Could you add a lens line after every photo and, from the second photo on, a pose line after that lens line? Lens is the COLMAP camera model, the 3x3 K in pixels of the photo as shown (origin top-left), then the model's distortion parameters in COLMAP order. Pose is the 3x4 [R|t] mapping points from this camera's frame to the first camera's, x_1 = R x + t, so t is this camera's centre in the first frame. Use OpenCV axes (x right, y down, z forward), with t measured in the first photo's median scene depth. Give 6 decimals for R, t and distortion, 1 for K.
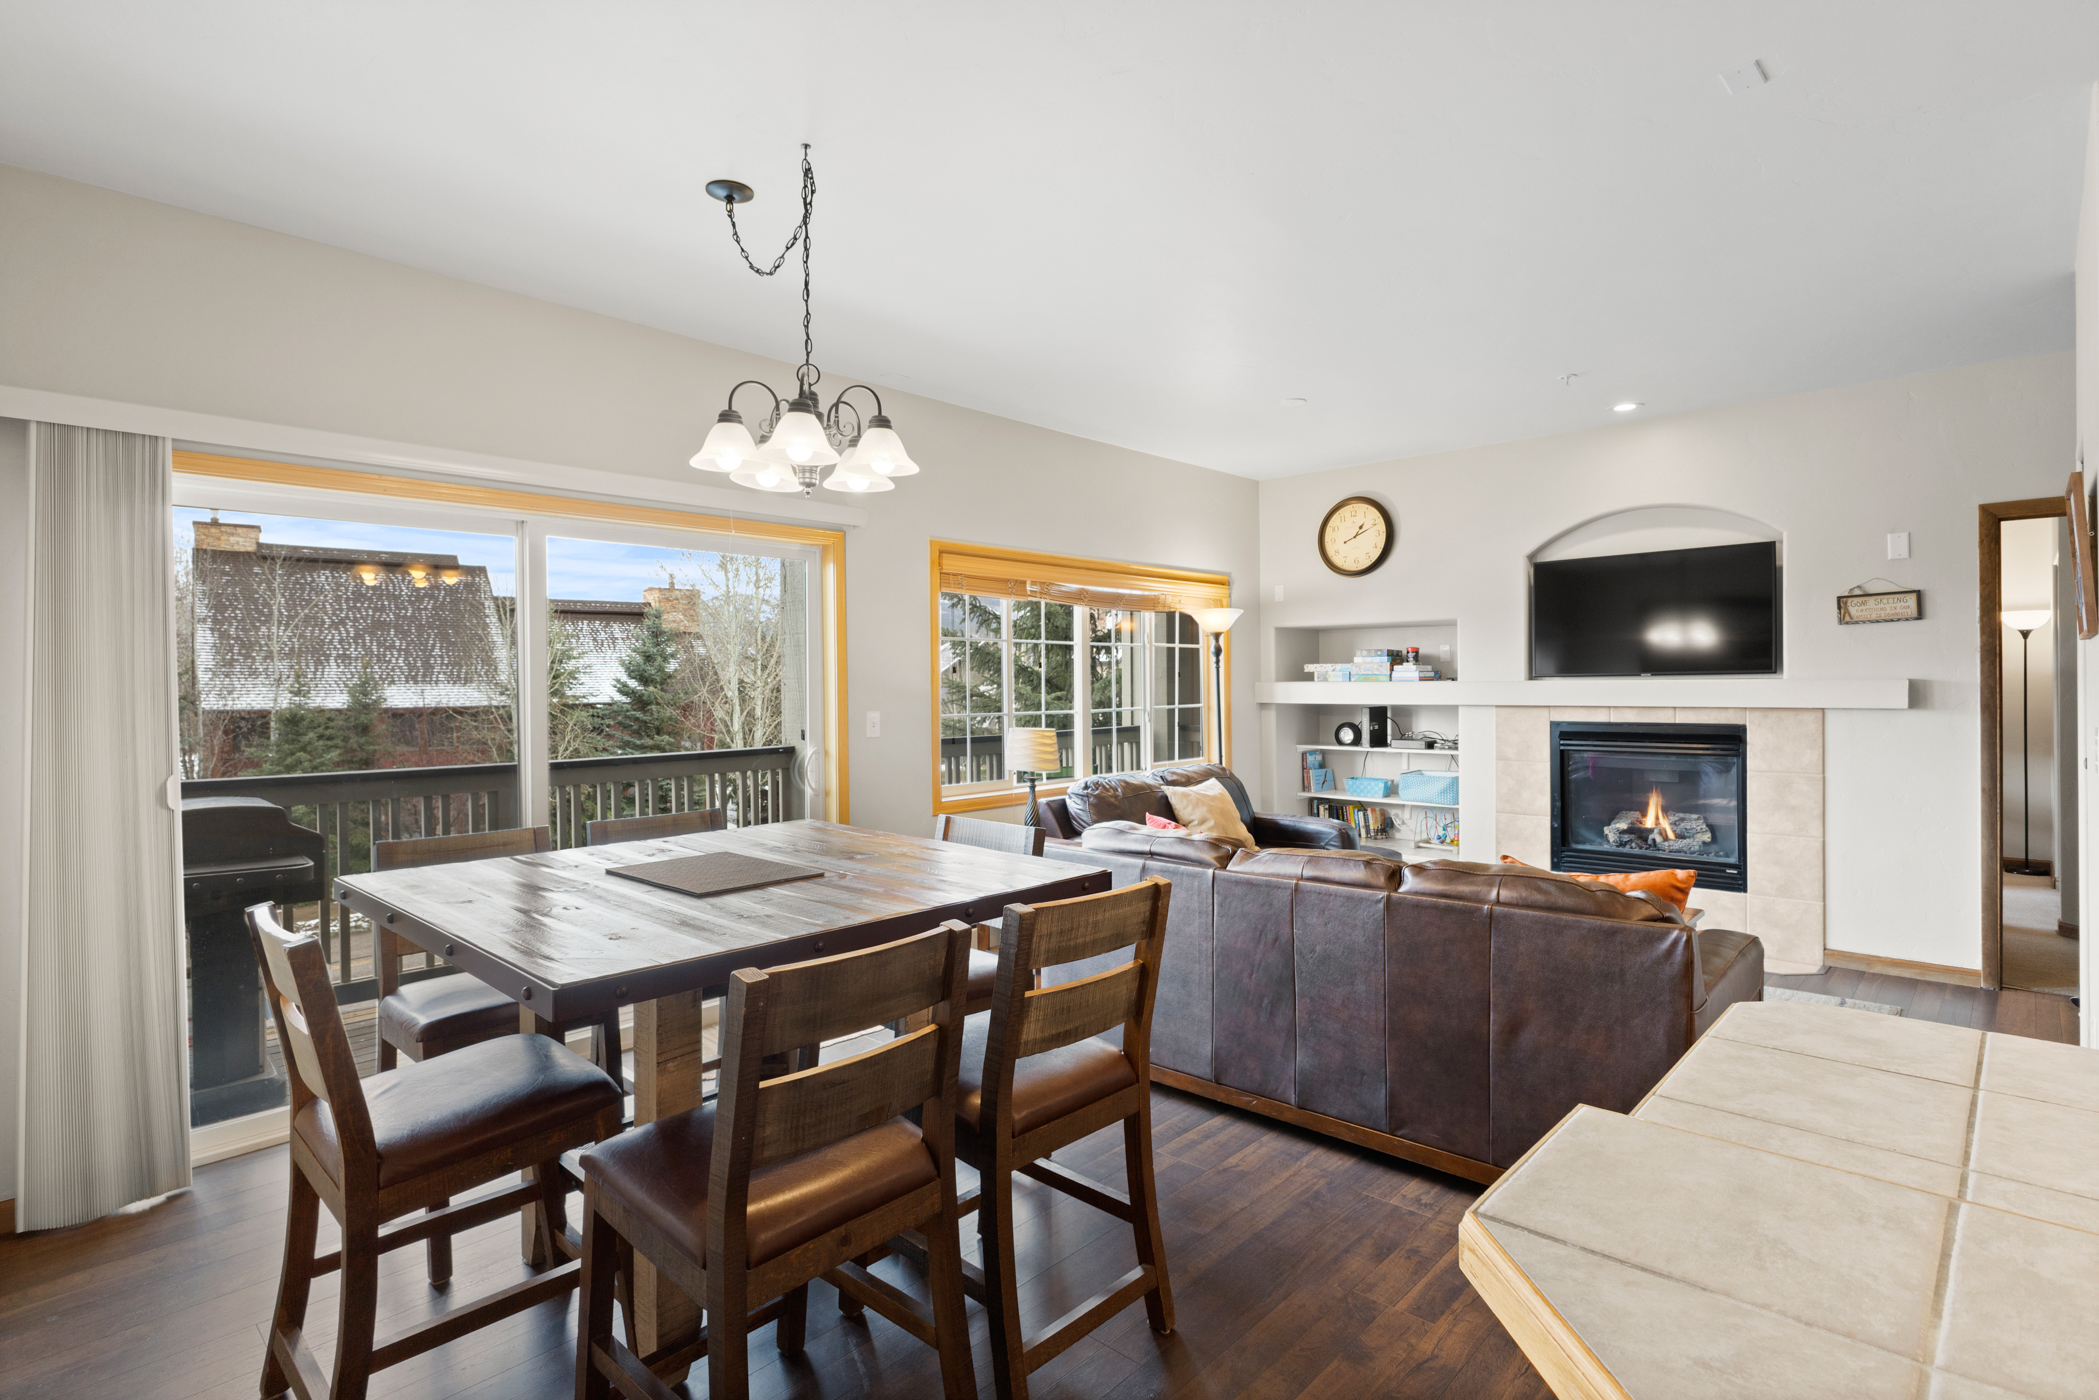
lens RADIAL K [[1015.6, 0, 1049.5], [0, 1015.6, 700.0], [0, 0, 1]] dist [0.010766, -0.004372]
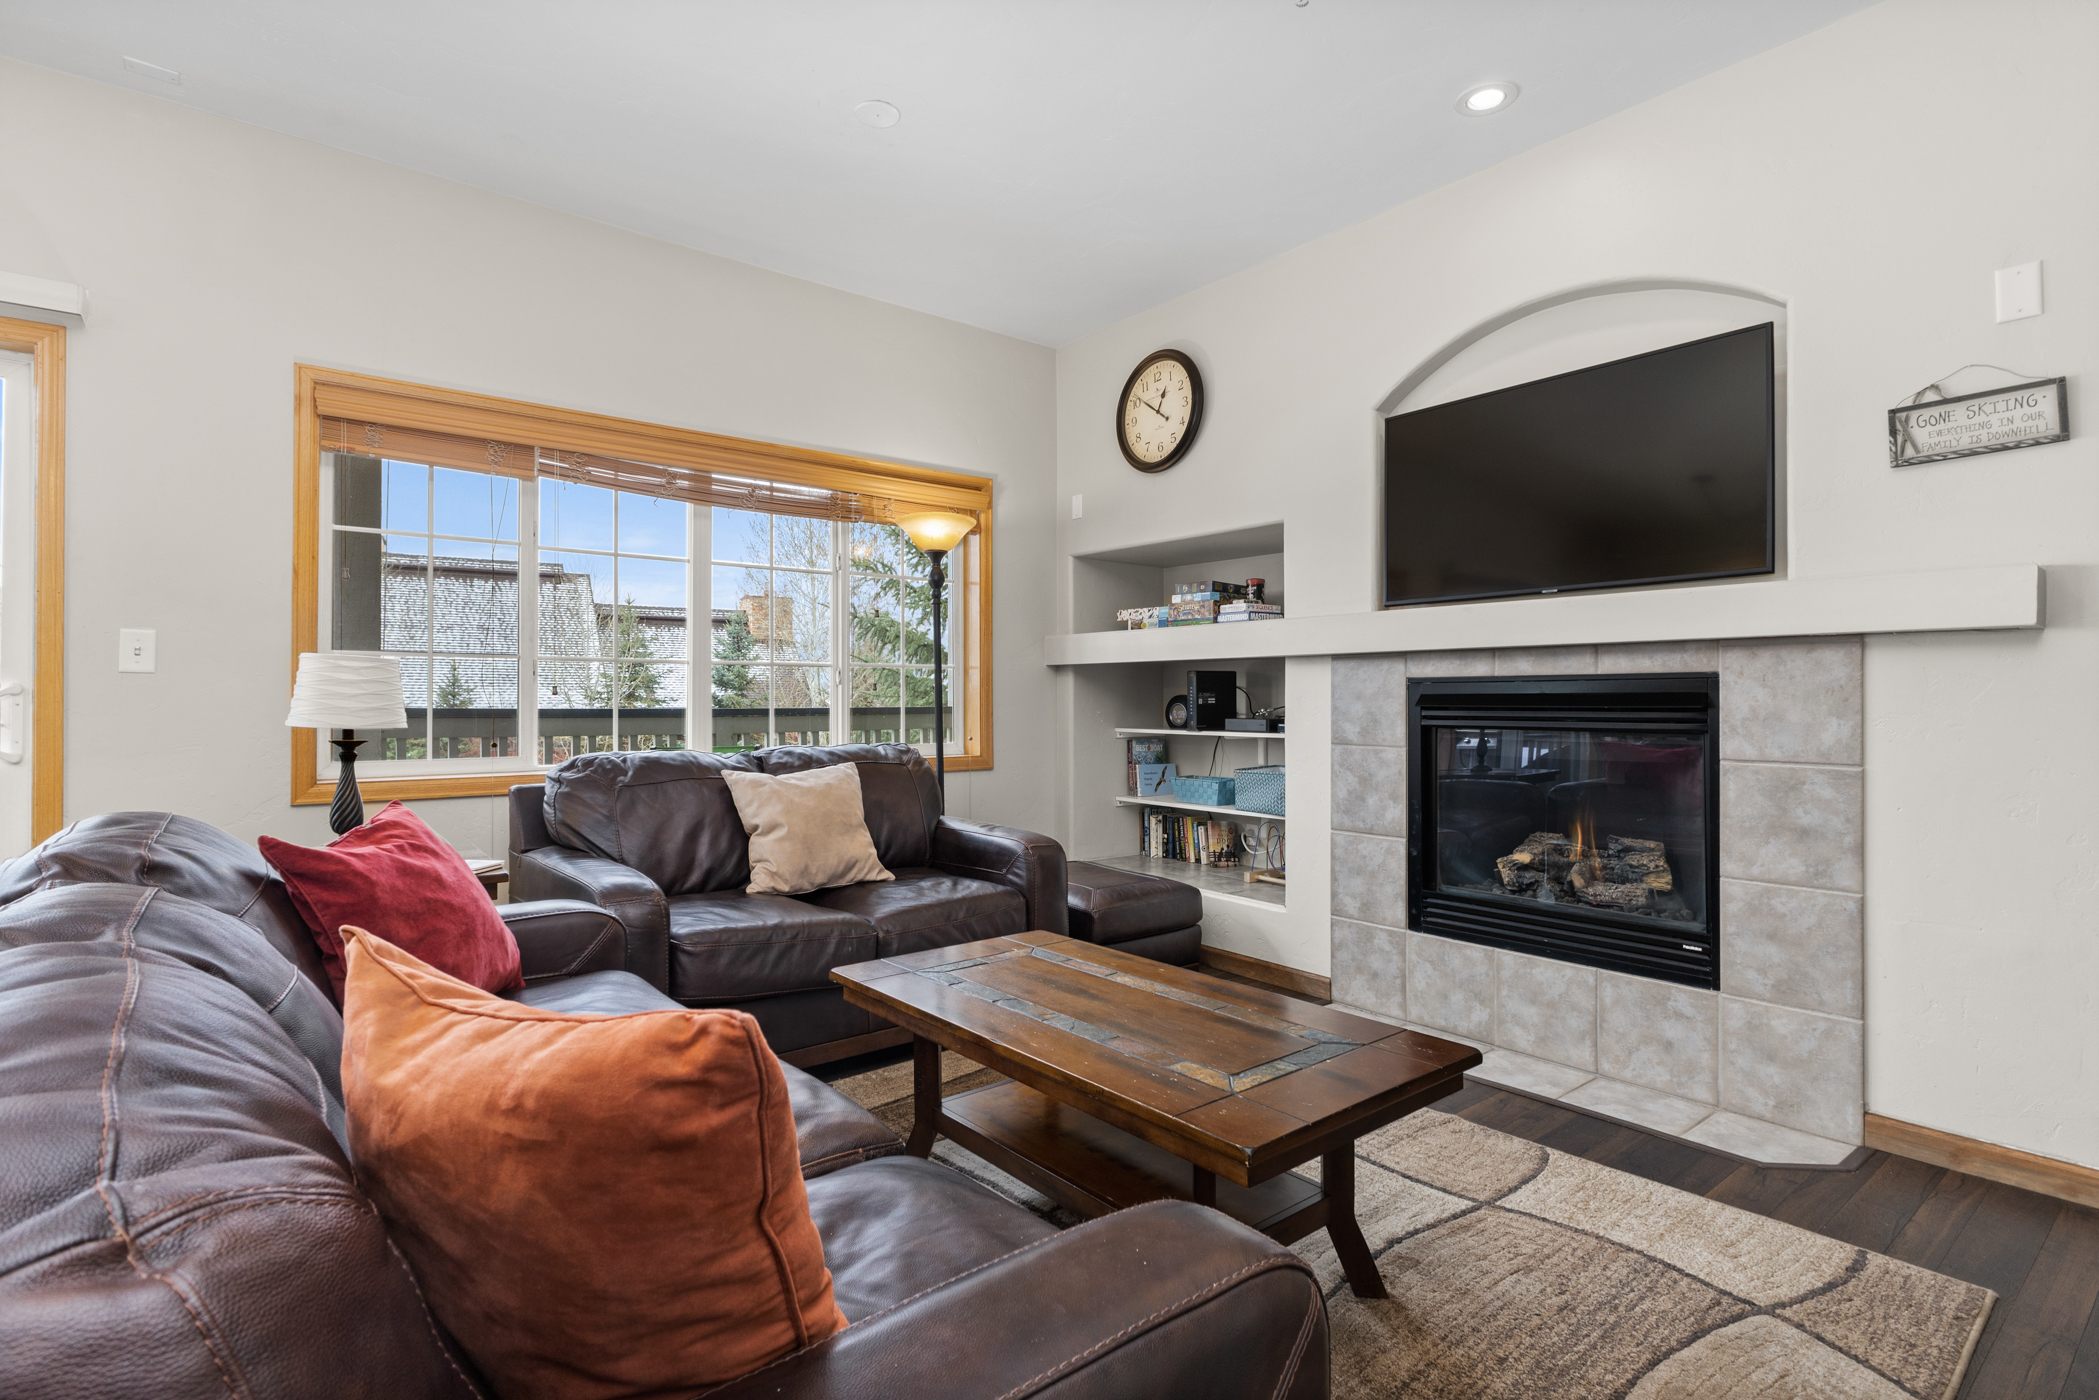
lens RADIAL K [[1015.6, 0, 1049.5], [0, 1015.6, 700.0], [0, 0, 1]] dist [0.010766, -0.004372]
pose [[0.991052, 0.010287, -0.133076, 0.365599], [-0.012450, 0.999803, -0.015434, 0.045605], [0.132891, 0.016953, 0.990986, 0.381712]]
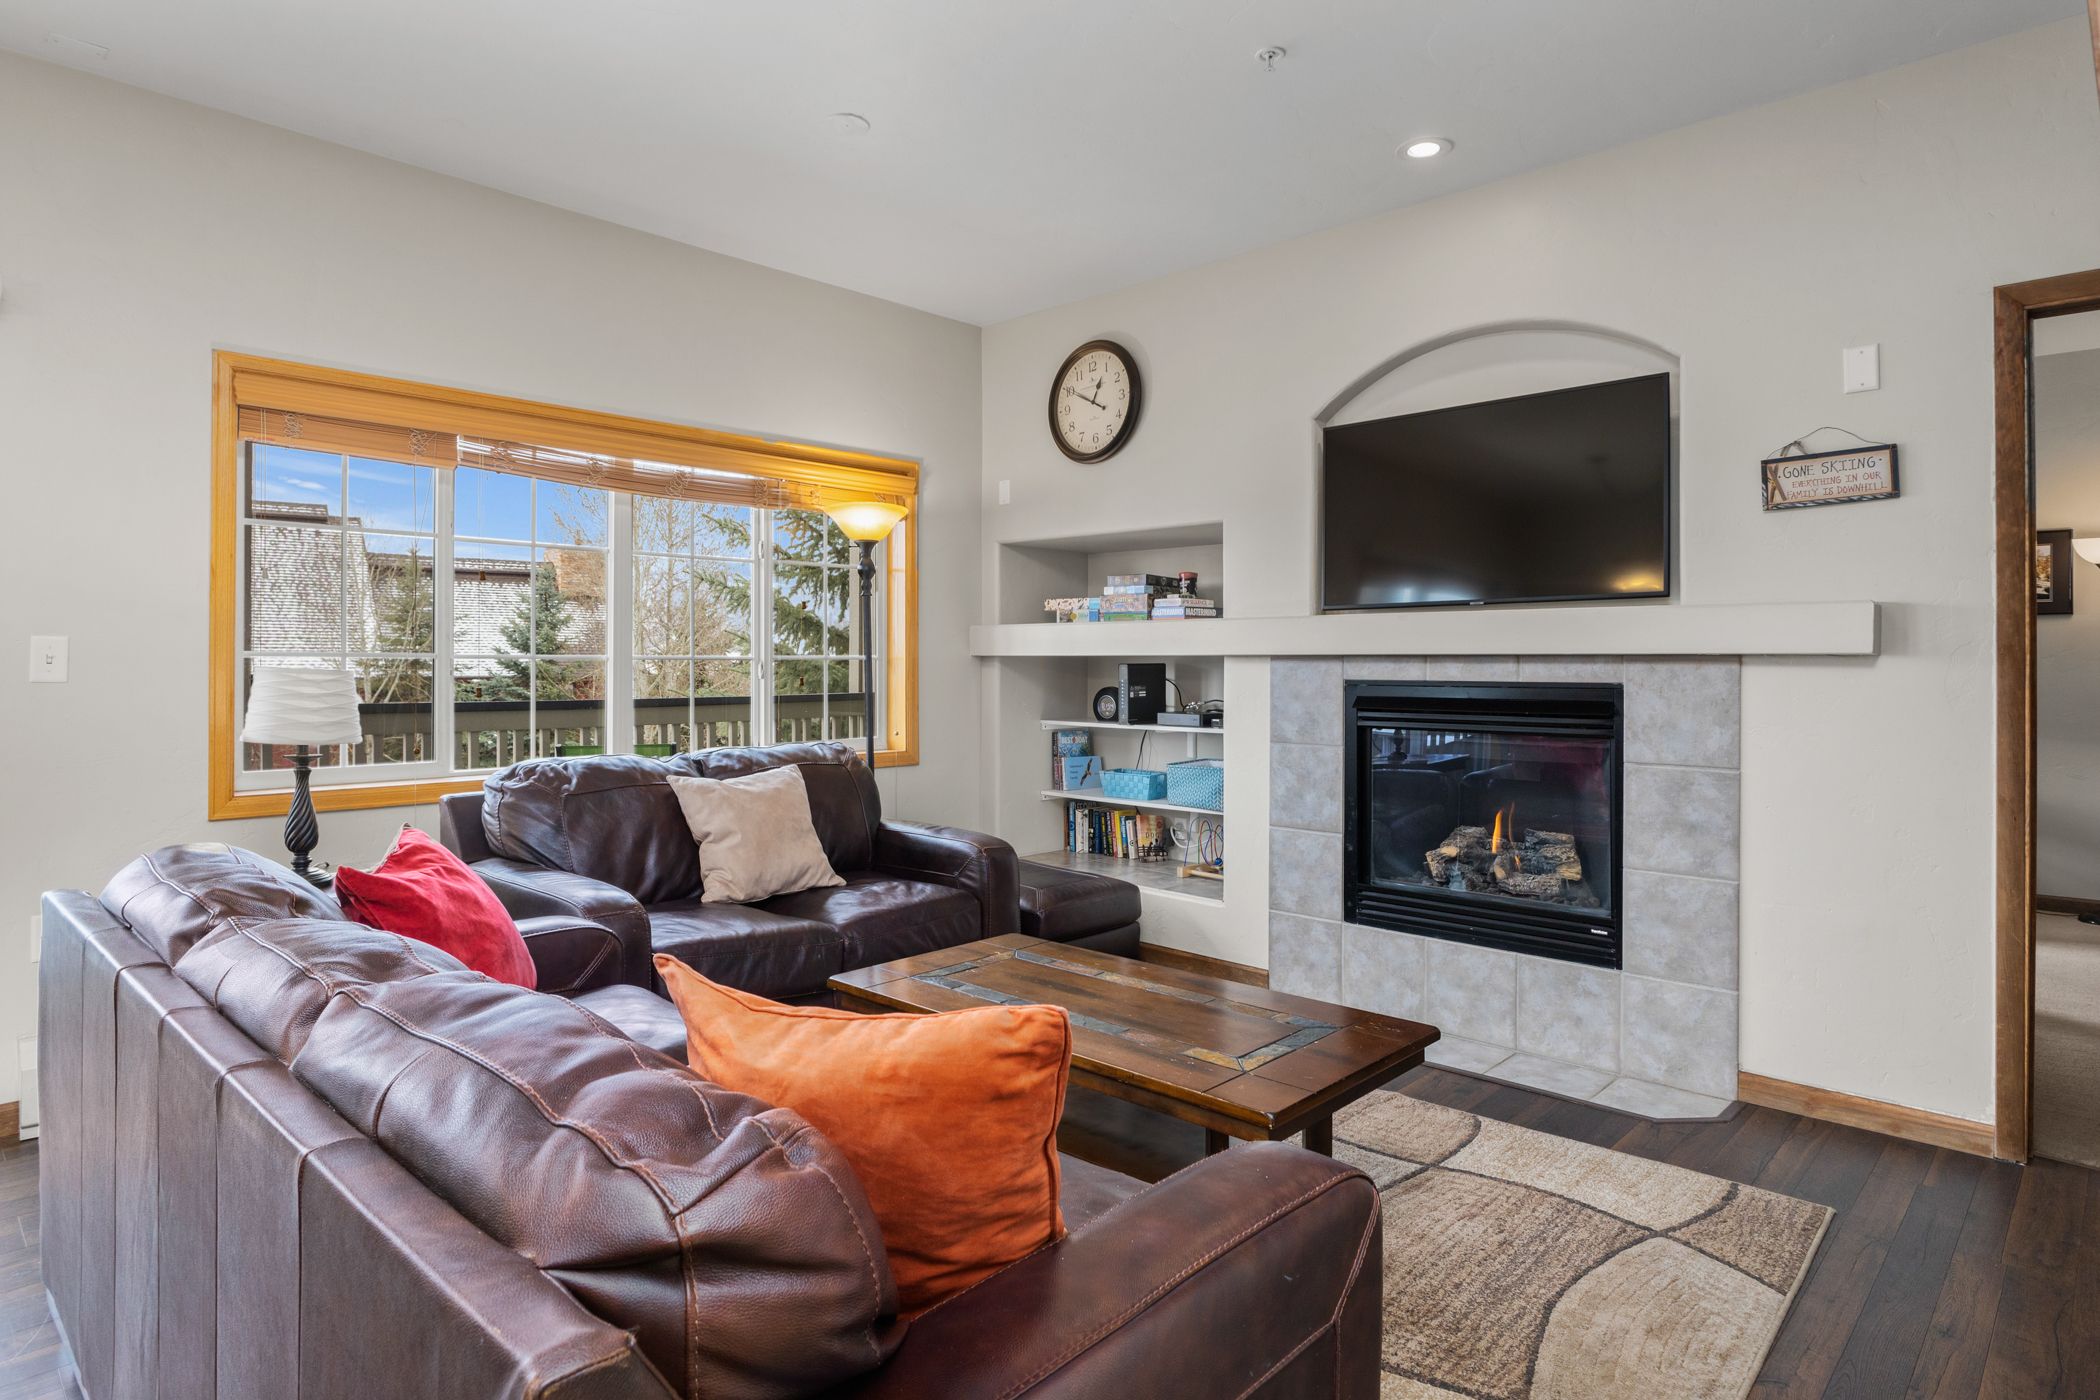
lens RADIAL K [[1150.1, 0, 1046.7], [0, 1150.1, 670.3], [0, 0, 1]] dist [-0.005080, -0.001299]
pose [[0.999896, 0.012572, -0.007041, 0.316876], [-0.012652, 0.999854, -0.011471, 0.025004], [0.006896, 0.011559, 0.999909, 0.296848]]
